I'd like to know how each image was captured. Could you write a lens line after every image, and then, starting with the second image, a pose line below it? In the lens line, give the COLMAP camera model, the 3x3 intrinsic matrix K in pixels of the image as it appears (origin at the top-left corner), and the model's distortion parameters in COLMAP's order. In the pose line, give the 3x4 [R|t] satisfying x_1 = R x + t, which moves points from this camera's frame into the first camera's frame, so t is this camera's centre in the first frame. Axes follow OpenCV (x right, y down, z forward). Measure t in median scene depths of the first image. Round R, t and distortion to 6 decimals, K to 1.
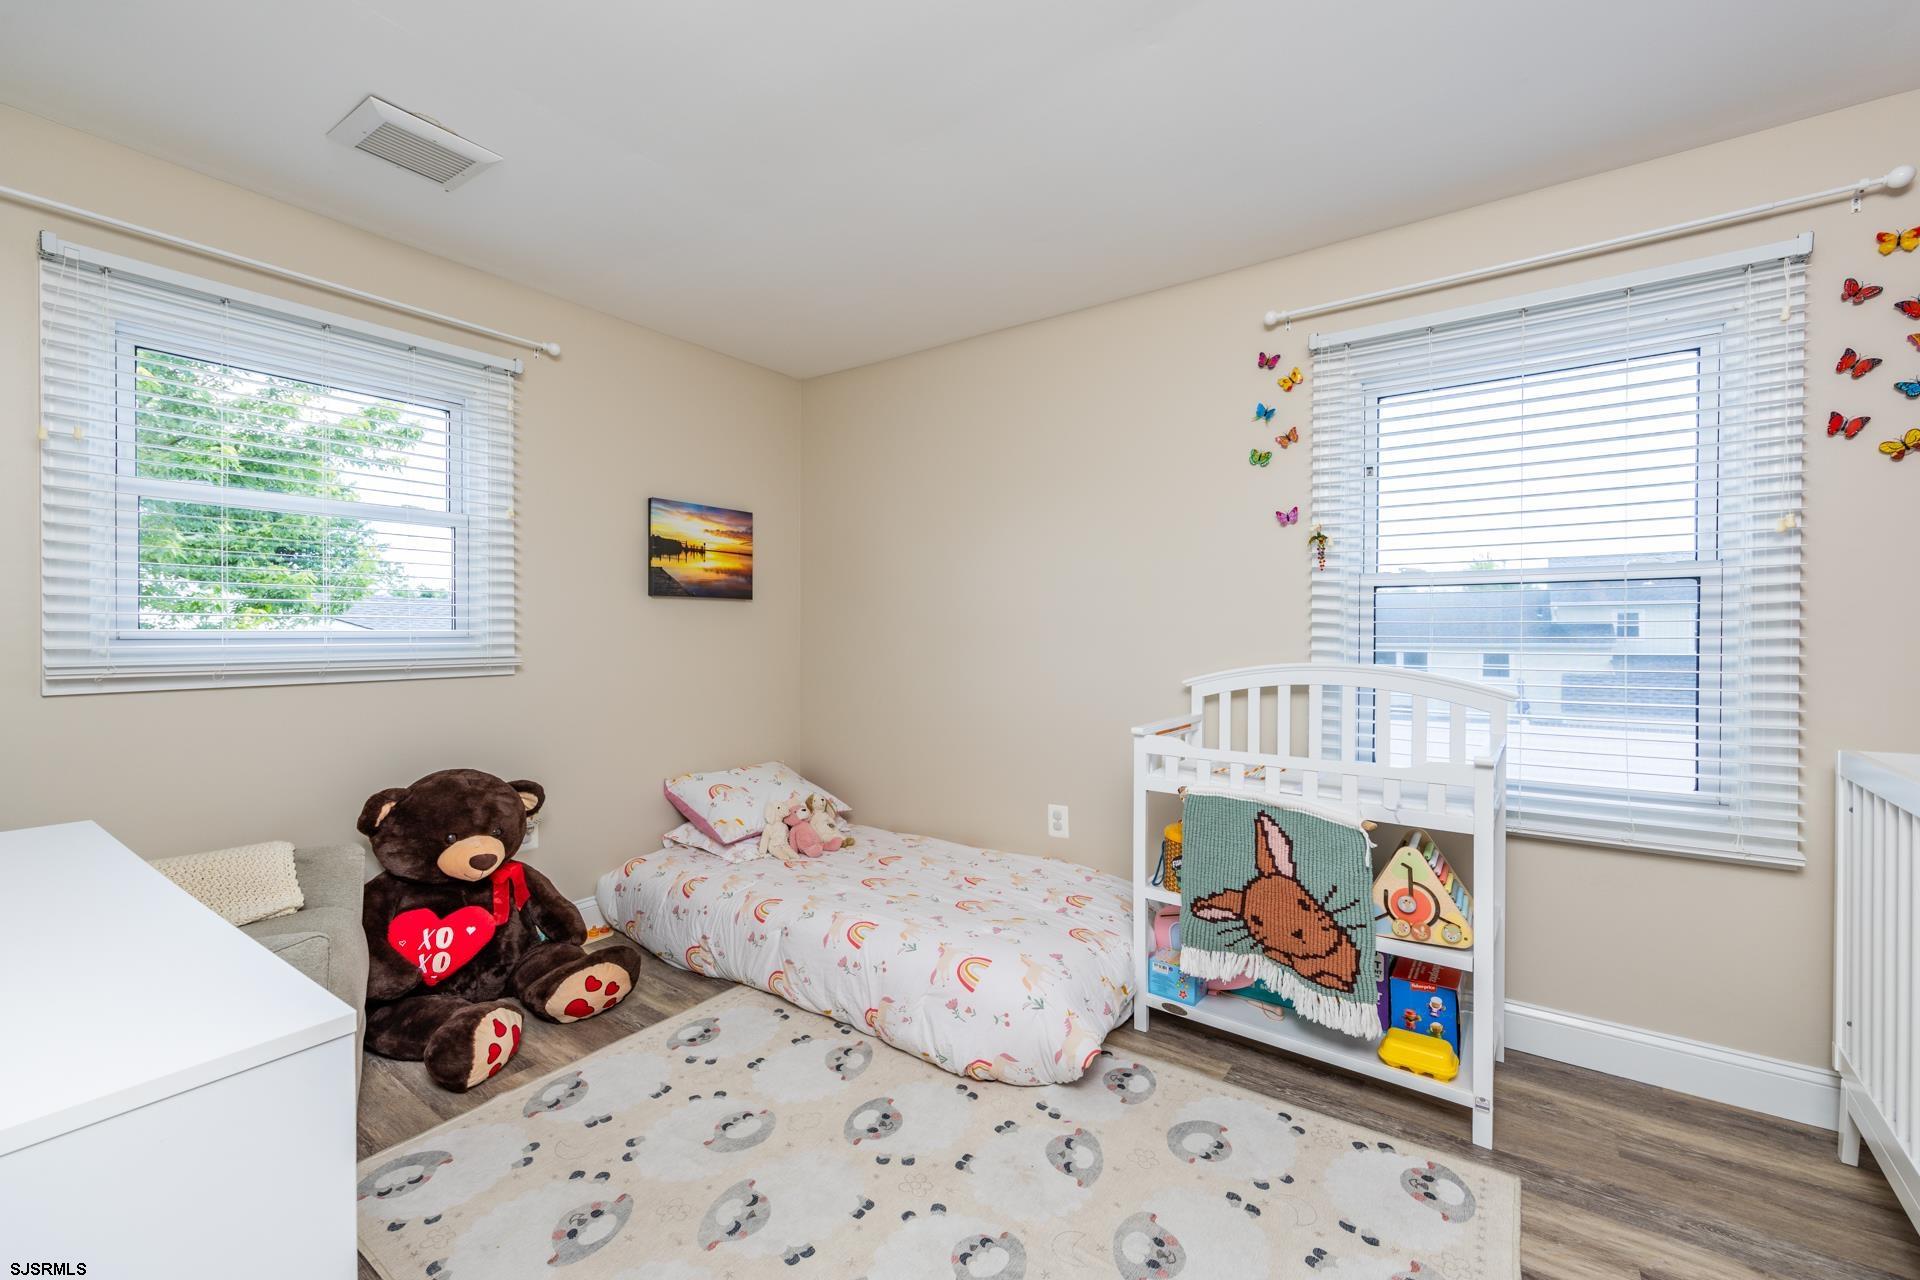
lens RADIAL K [[774.1, 0, 972.9], [0, 774.1, 635.6], [0, 0, 1]] dist [-0.001737, -0.000035]
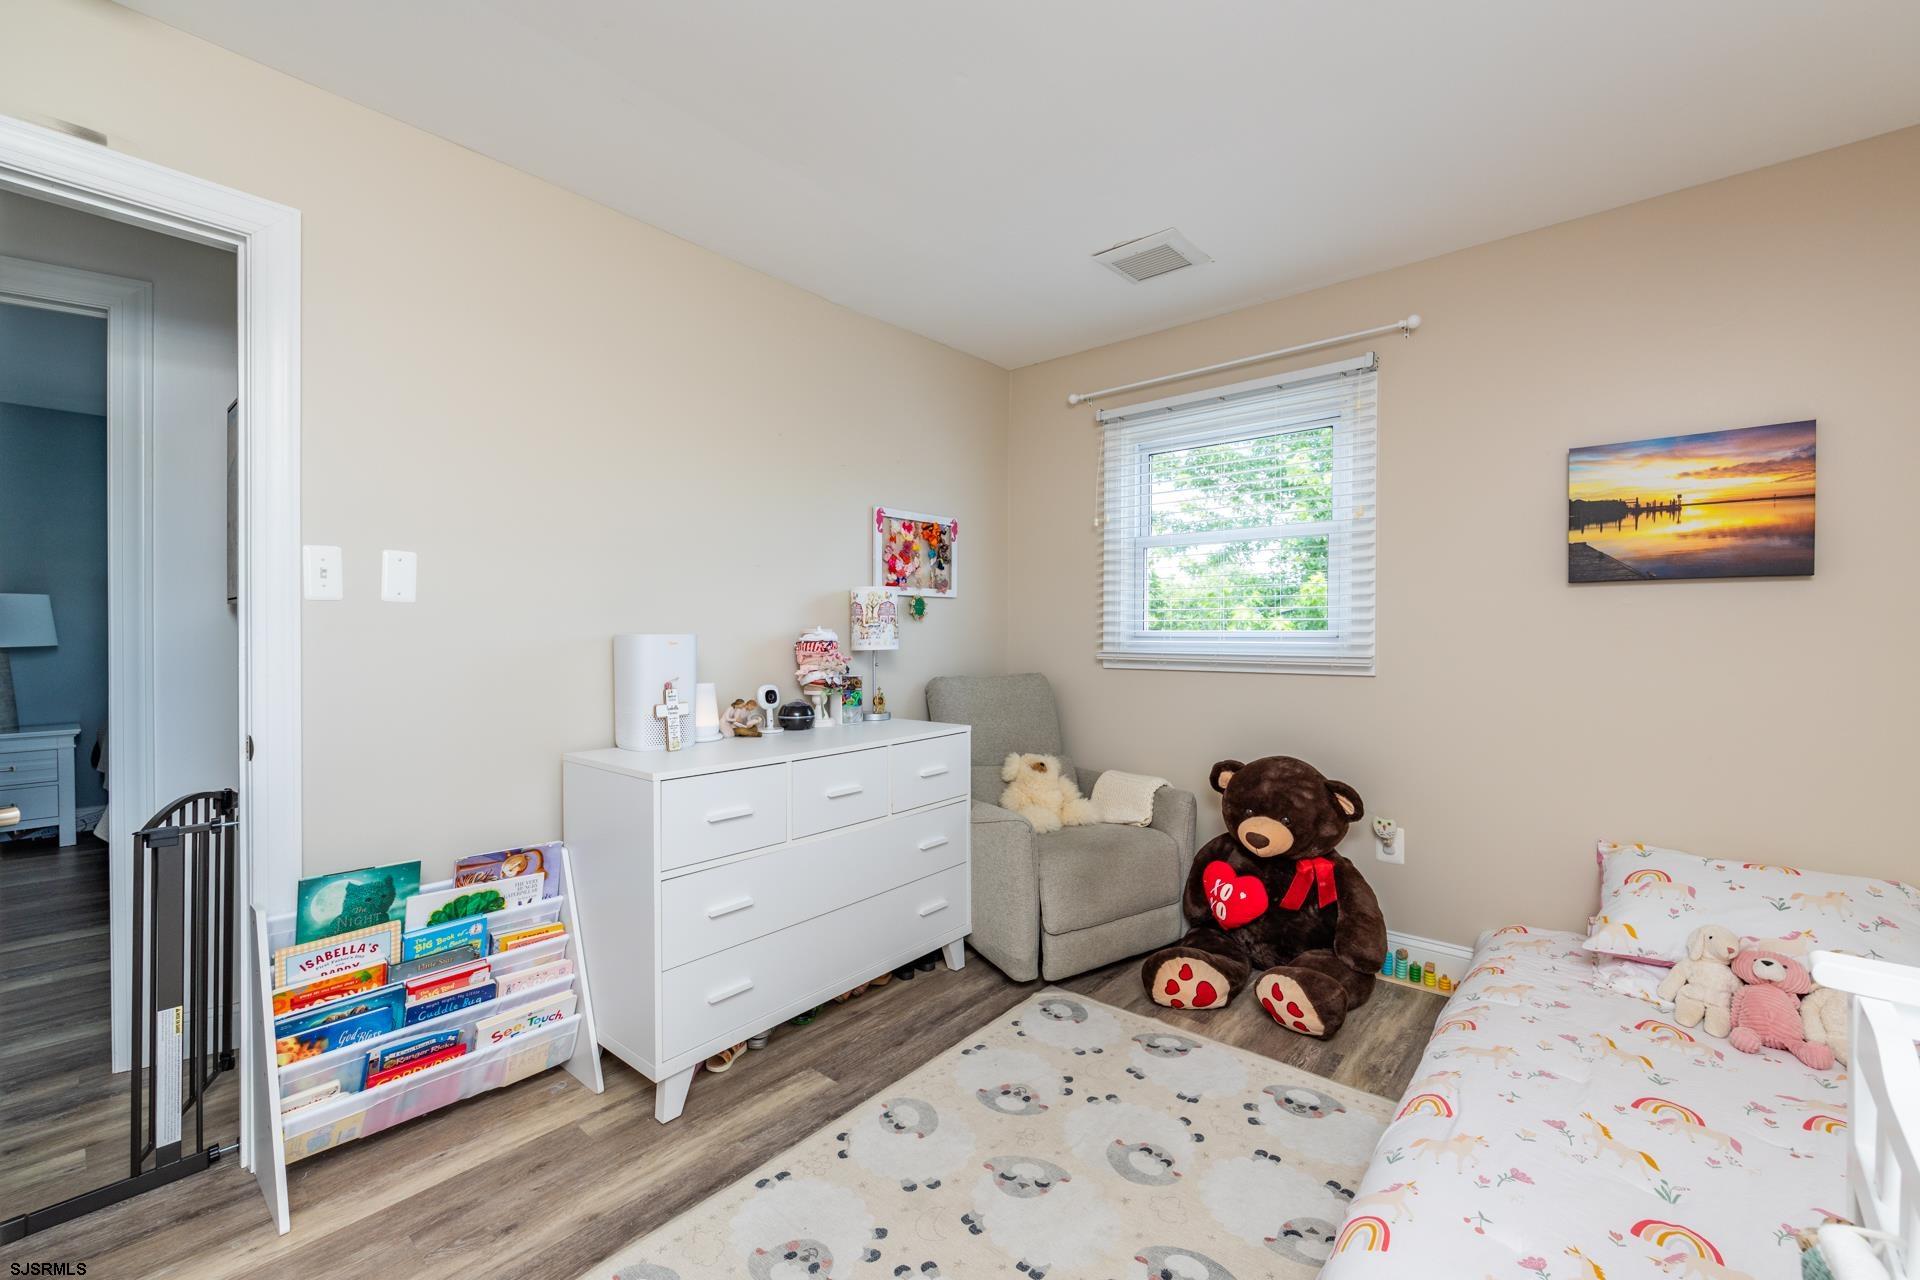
lens RADIAL K [[792.0, 0, 960.0], [0, 792.0, 640.0], [0, 0, 1]] dist [-0.000447, -0.000060]
pose [[-0.097623, 0.007368, -0.995196, 0.557240], [-0.008056, 0.999934, 0.008193, 0.000723], [0.995191, 0.008817, -0.097558, 0.717742]]
